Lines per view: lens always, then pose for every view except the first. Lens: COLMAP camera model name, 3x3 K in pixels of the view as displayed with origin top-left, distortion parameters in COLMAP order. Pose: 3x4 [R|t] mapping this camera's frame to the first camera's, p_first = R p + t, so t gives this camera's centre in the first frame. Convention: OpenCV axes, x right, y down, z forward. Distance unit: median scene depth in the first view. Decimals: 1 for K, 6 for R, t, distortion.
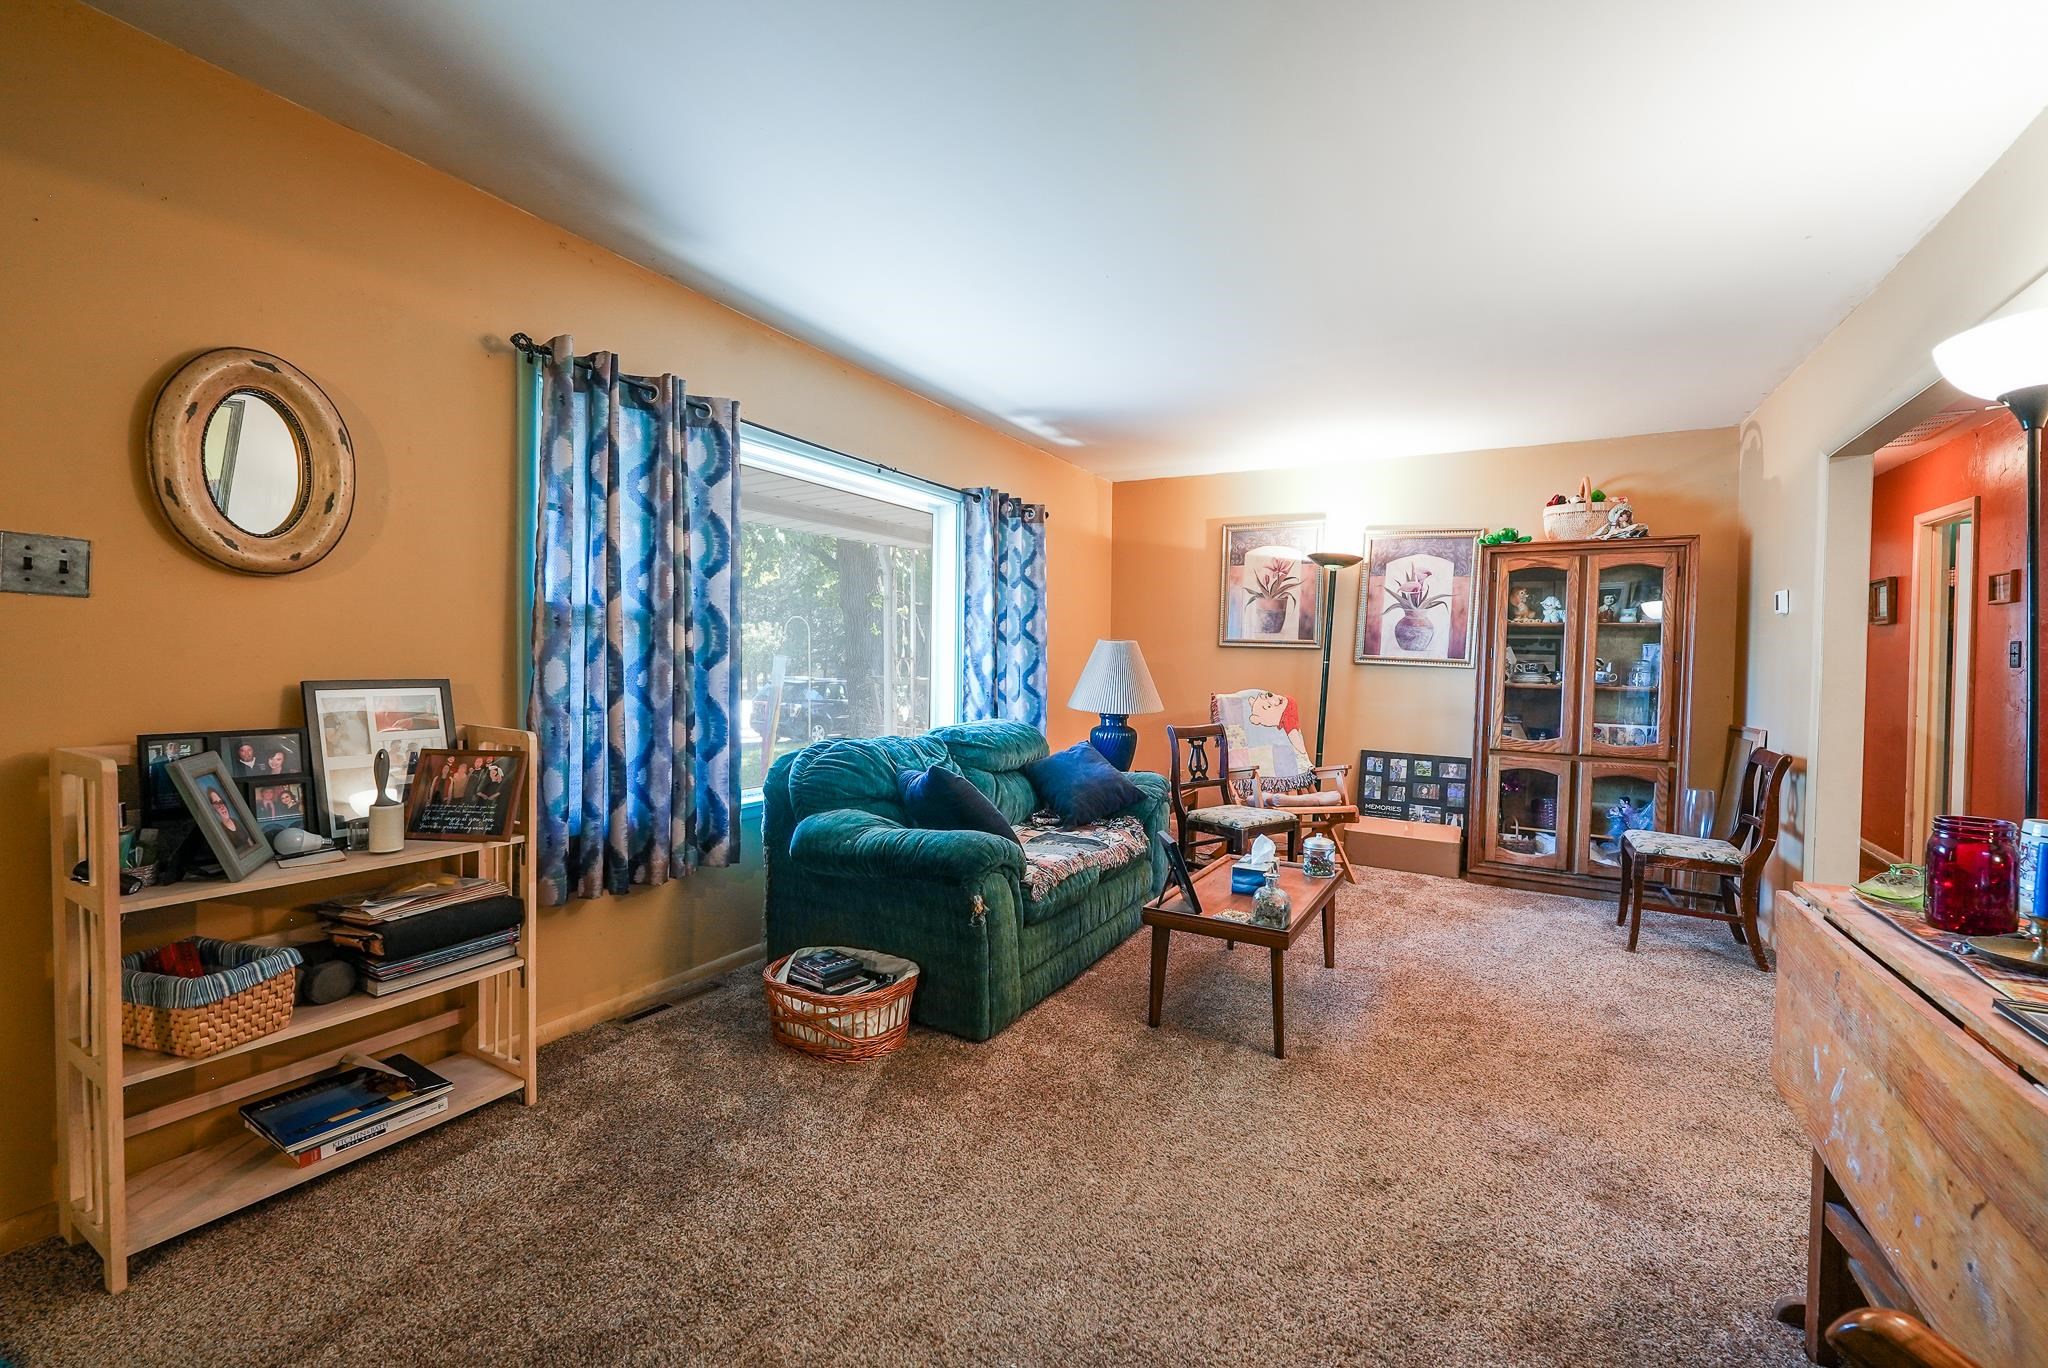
lens RADIAL K [[833.0, 0, 1022.2], [0, 833.0, 678.8], [0, 0, 1]] dist [-0.009760, 0.000001]
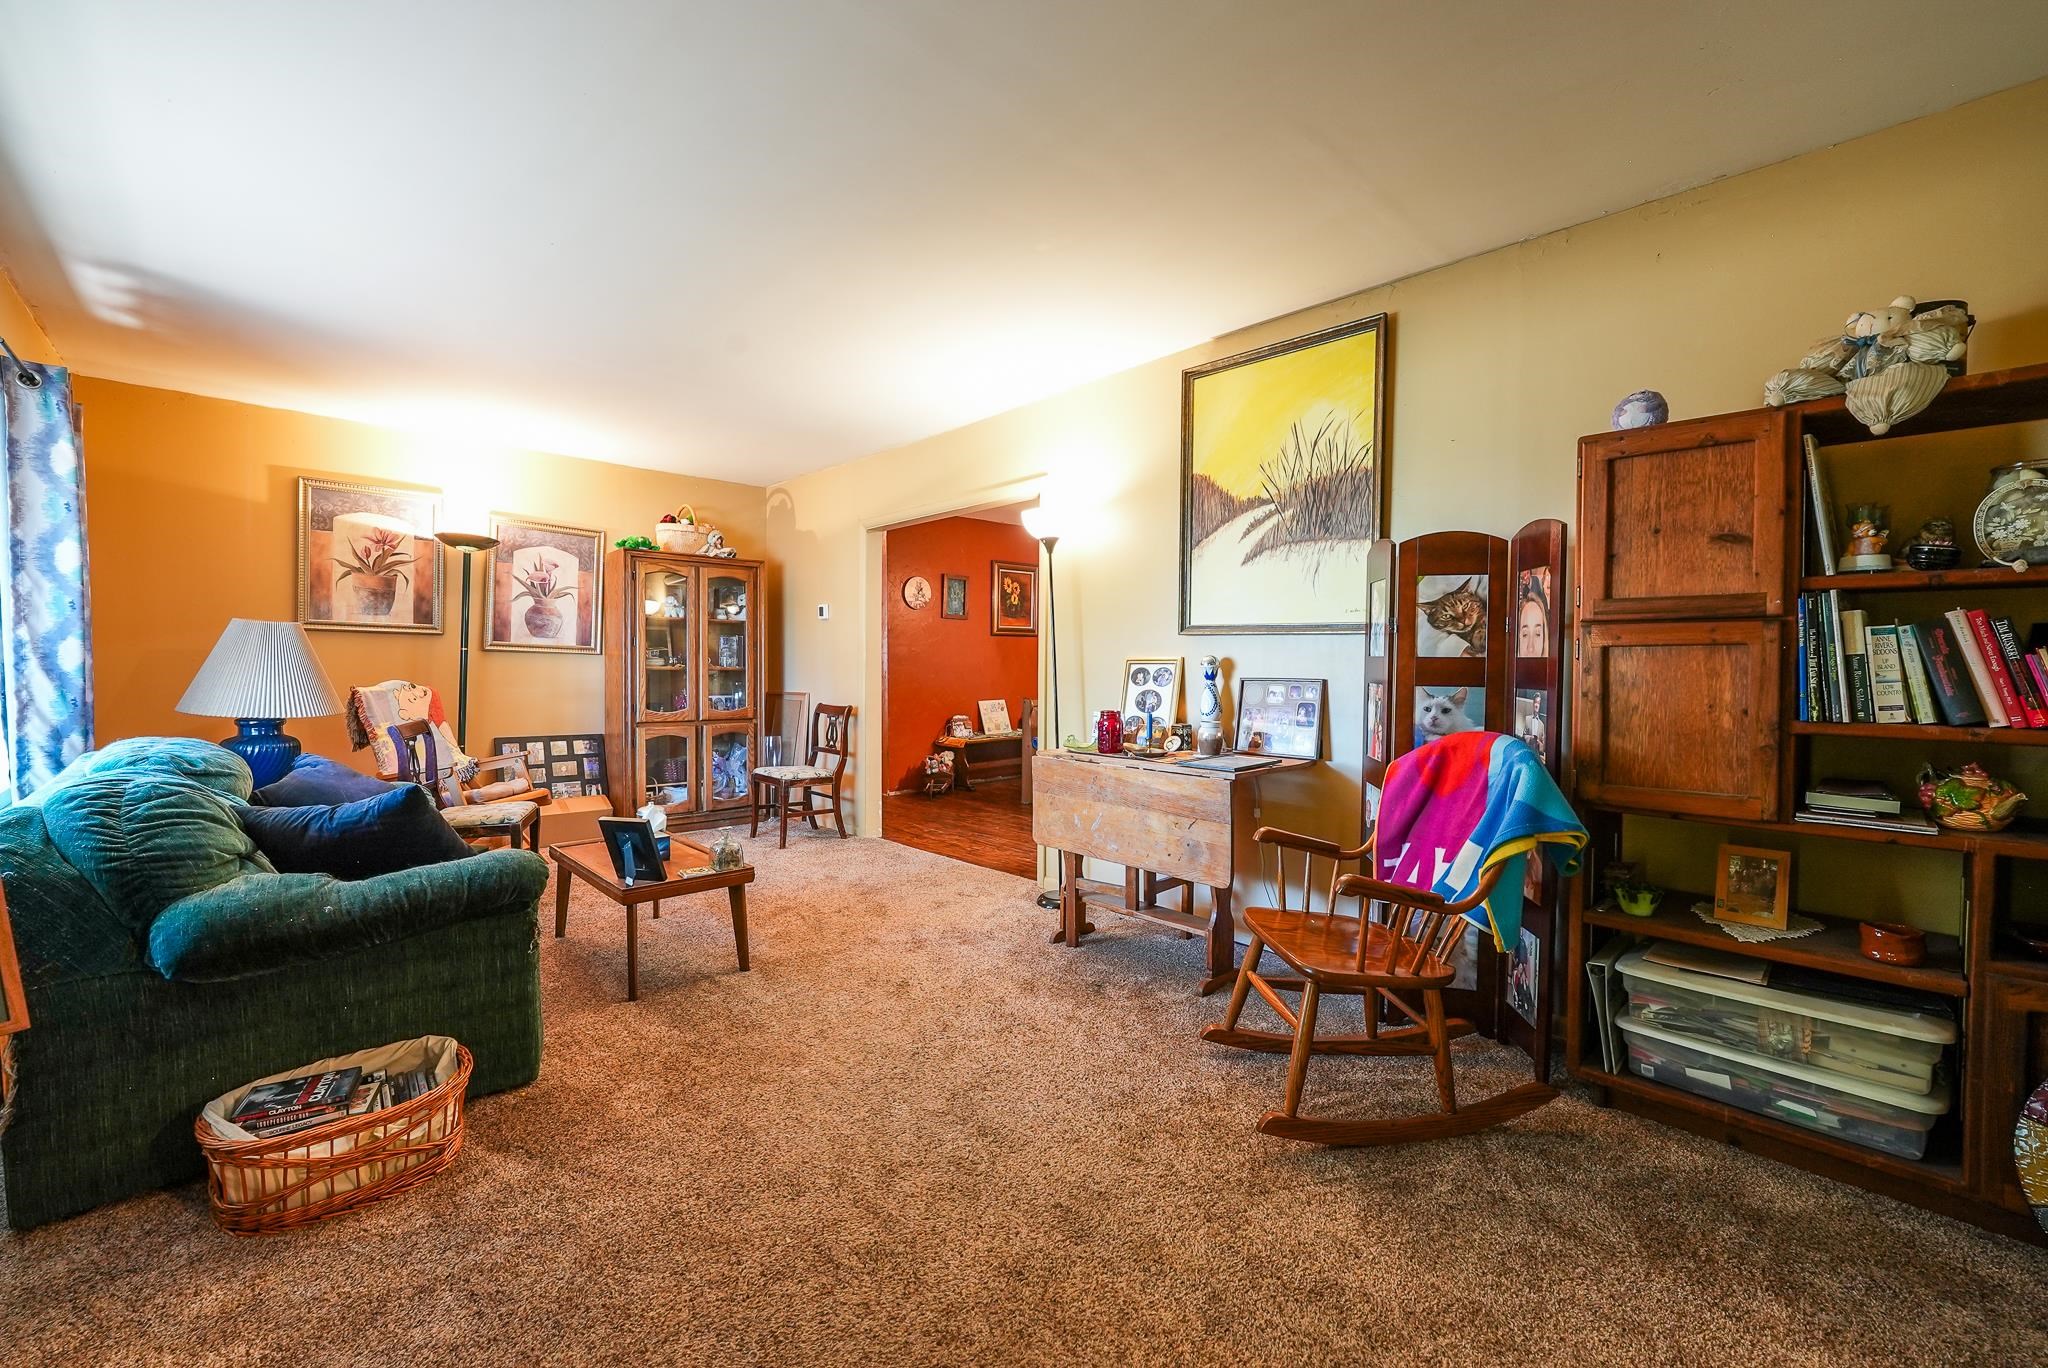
lens RADIAL K [[833.0, 0, 1025.1], [0, 833.0, 675.0], [0, 0, 1]] dist [-0.009760, 0.000001]
pose [[0.283446, -0.031194, 0.958481, -0.386400], [0.016662, 0.999480, 0.027601, -0.006309], [-0.958843, 0.008147, 0.283819, 0.127397]]
